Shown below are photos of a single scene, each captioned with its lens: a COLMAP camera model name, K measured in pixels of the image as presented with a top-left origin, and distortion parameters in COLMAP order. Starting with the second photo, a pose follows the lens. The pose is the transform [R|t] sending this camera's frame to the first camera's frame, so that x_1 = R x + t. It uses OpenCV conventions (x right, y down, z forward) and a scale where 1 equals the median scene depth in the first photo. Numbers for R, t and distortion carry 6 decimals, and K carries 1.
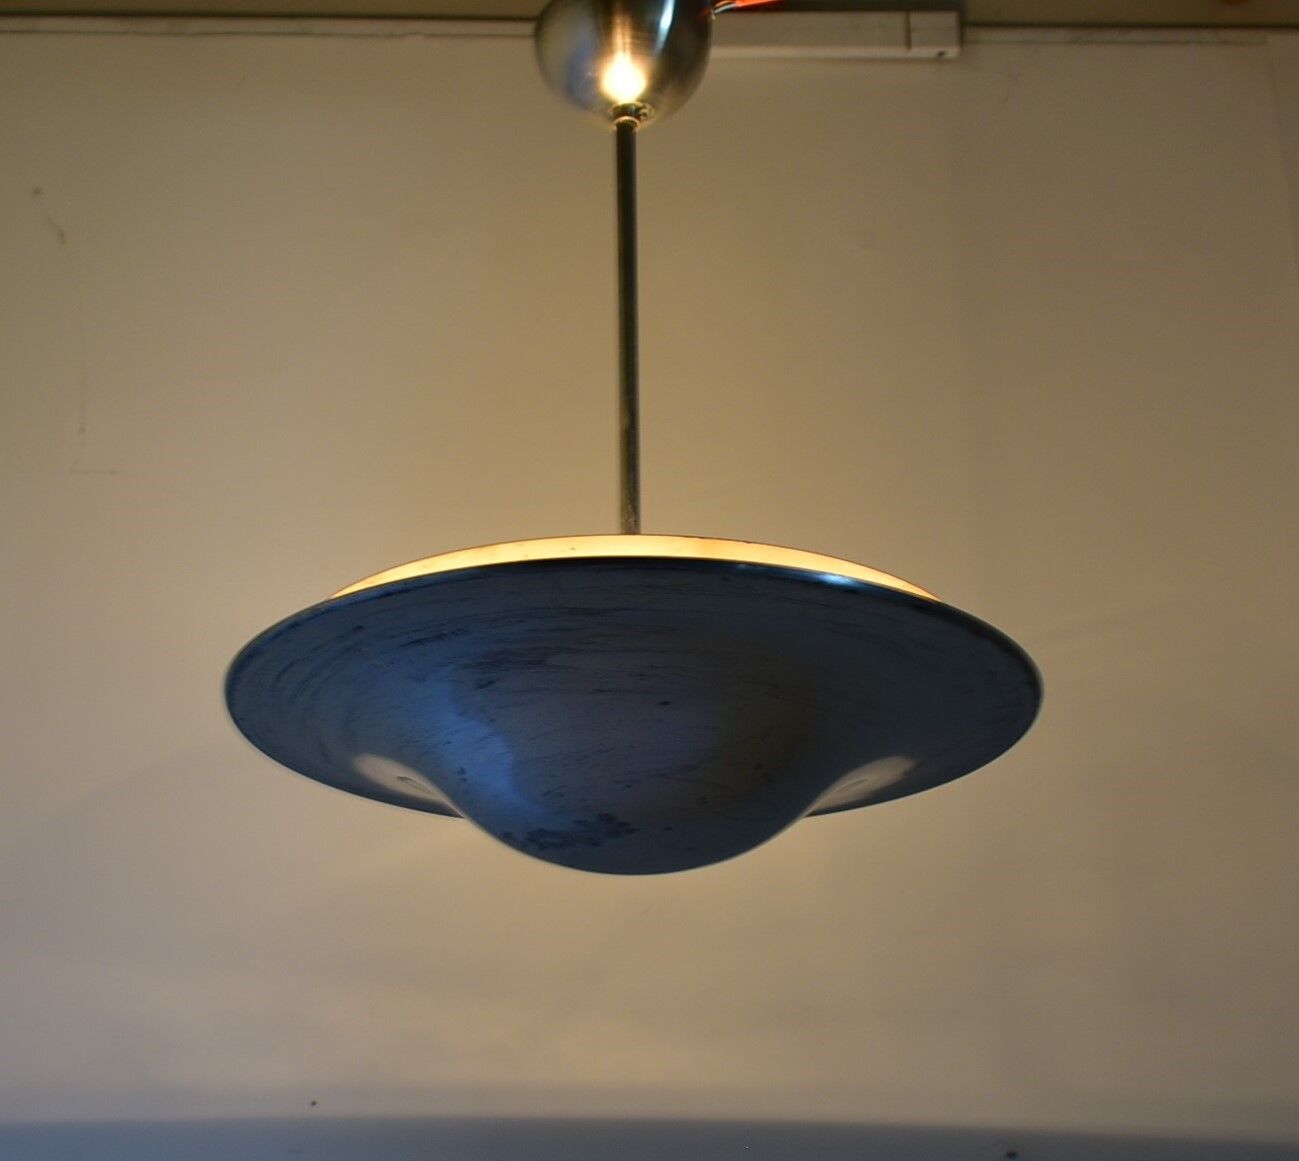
lens RADIAL K [[2257.7, 0, 619.3], [0, 2257.7, 604.2], [0, 0, 1]] dist [0.001432, 0.000000]
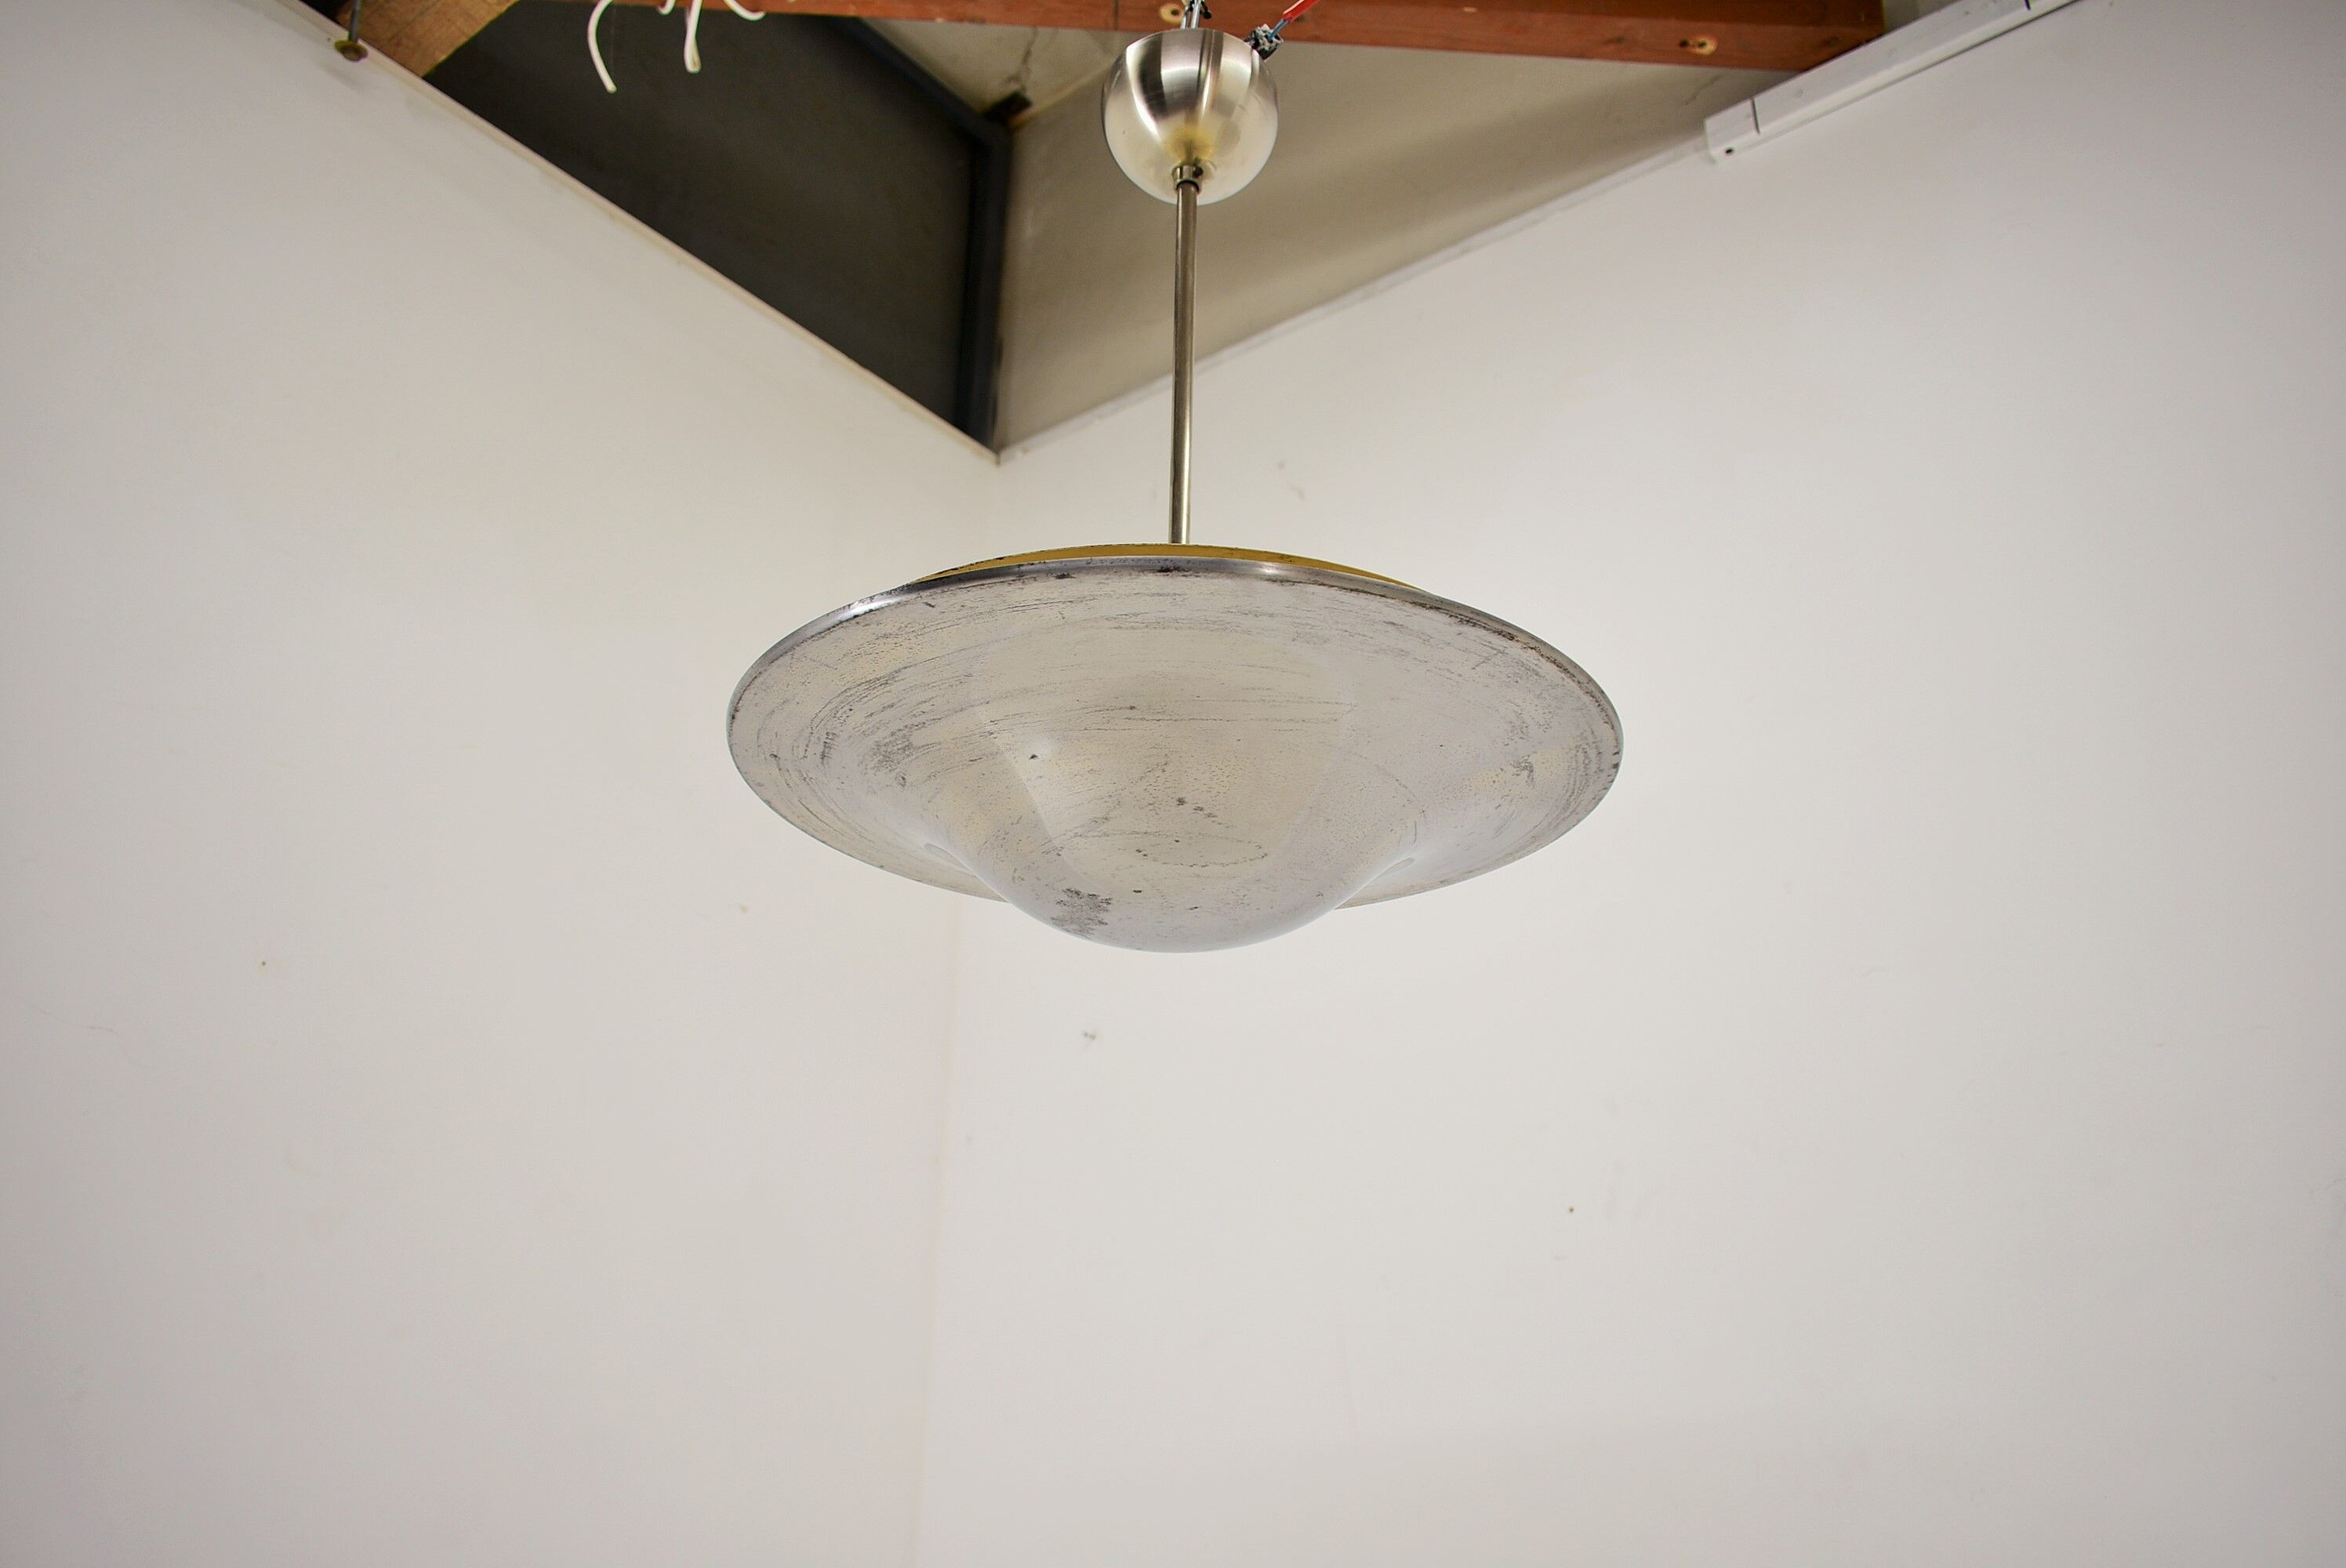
lens RADIAL K [[1772.5, 0, 1175.6], [0, 1772.5, 767.4], [0, 0, 1]] dist [-0.021557, 0.012691]
pose [[0.776455, -0.232209, -0.585830, 0.435073], [0.211955, 0.971705, -0.104237, 0.121611], [0.593458, -0.043234, 0.803703, 0.421685]]
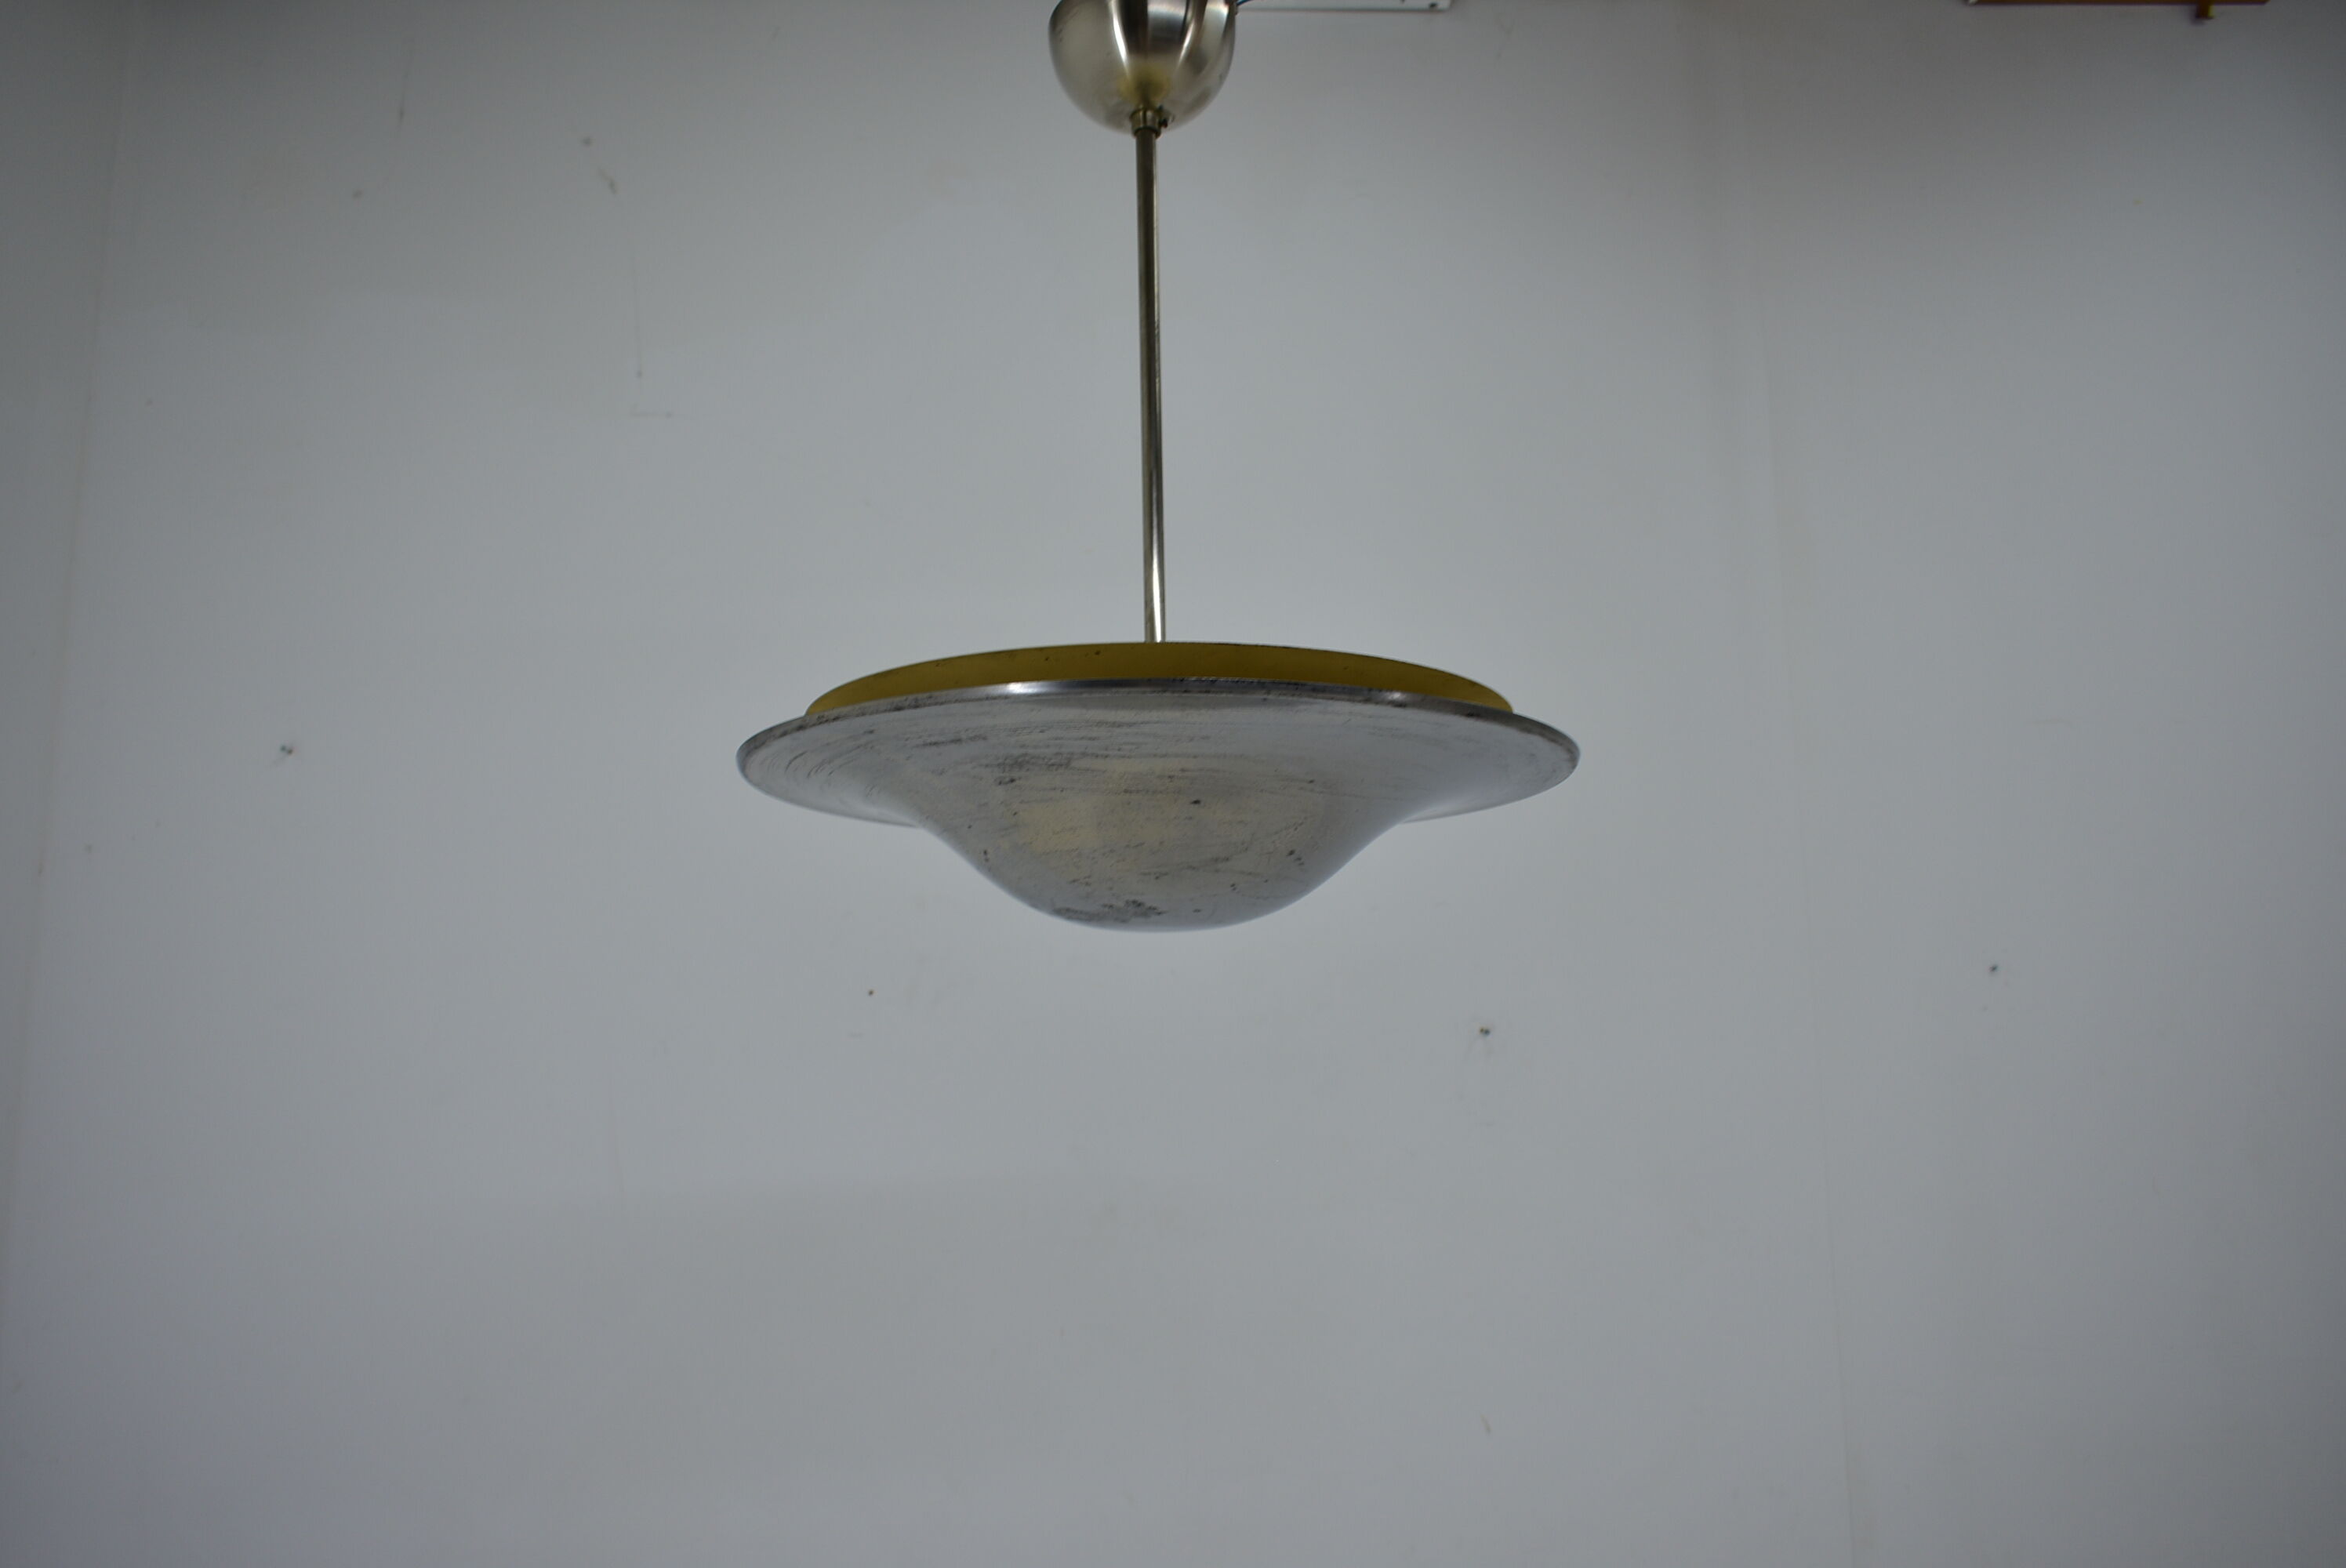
lens RADIAL K [[1772.5, 0, 1170.6], [0, 1772.5, 766.4], [0, 0, 1]] dist [-0.021557, 0.012691]
pose [[0.999723, -0.006573, 0.022593, -0.006505], [0.002186, 0.981980, 0.188972, -0.102008], [-0.023428, -0.188870, 0.981723, 0.244634]]
